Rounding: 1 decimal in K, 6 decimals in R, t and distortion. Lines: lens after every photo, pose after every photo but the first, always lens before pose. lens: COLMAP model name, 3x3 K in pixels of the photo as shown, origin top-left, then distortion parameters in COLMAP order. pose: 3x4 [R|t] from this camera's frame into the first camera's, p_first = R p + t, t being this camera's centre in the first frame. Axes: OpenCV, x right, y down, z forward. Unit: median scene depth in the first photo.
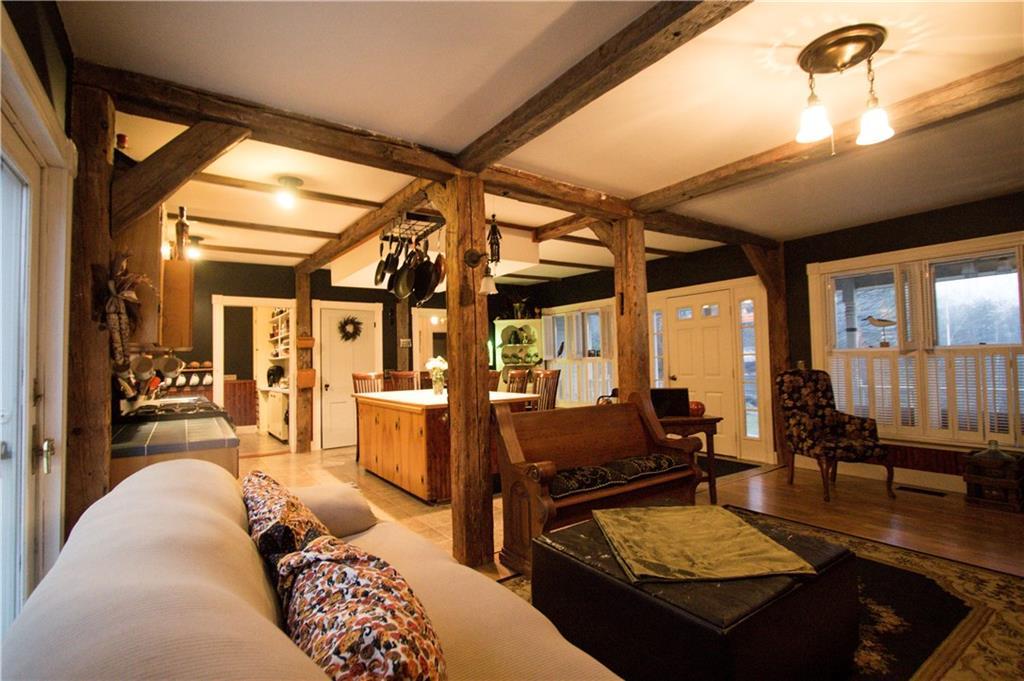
lens RADIAL K [[477.7, 0, 508.2], [0, 477.7, 341.9], [0, 0, 1]] dist [-0.014639, 0.000141]
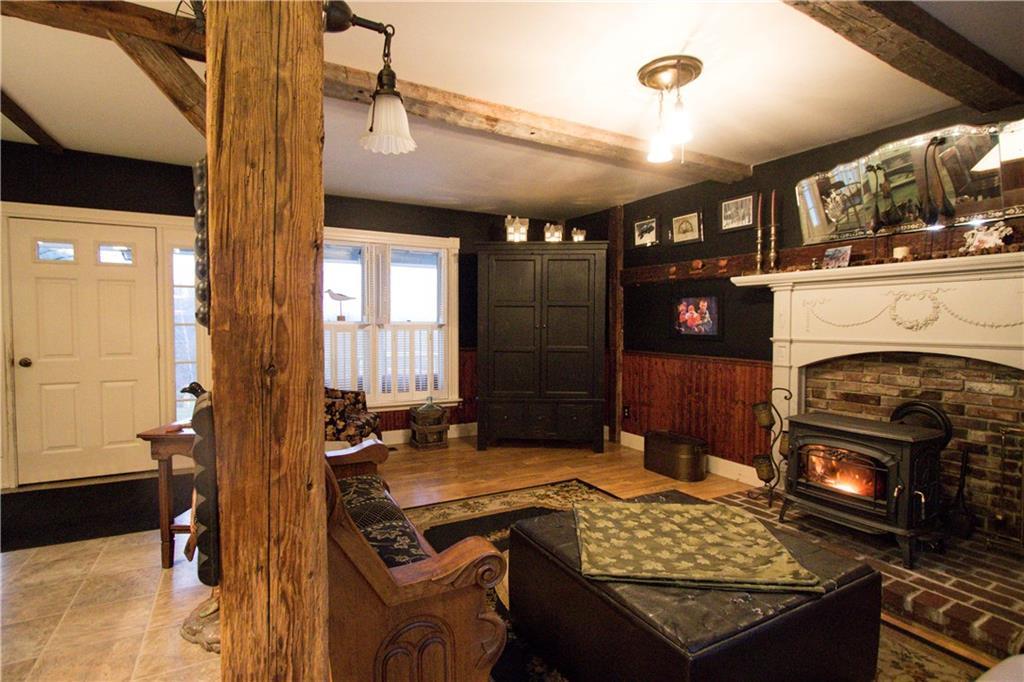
lens RADIAL K [[501.9, 0, 504.8], [0, 501.9, 339.9], [0, 0, 1]] dist [-0.006760, -0.003218]
pose [[0.105127, -0.012081, 0.994385, -0.335310], [-0.045969, 0.998798, 0.016994, 0.023604], [-0.993396, -0.047497, 0.104445, 0.712230]]
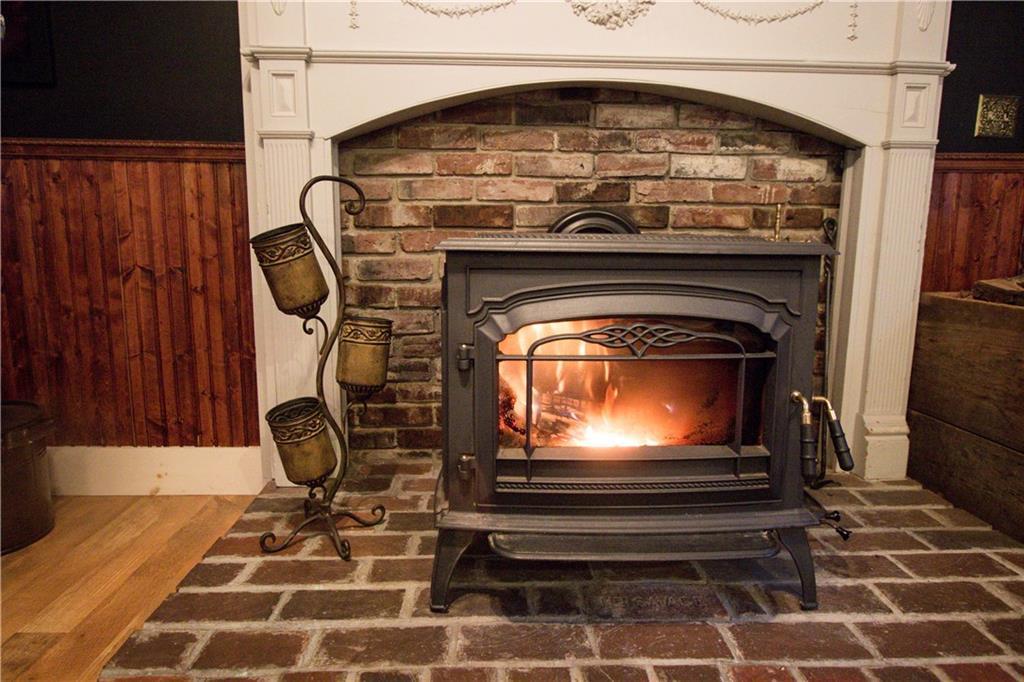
lens RADIAL K [[642.8, 0, 511.4], [0, 642.8, 344.2], [0, 0, 1]] dist [-0.010603, 0.001461]
pose [[-0.844605, -0.075513, 0.530037, 0.355914], [-0.014698, 0.992901, 0.118034, 0.155232], [-0.535188, 0.091901, -0.839719, 0.556510]]
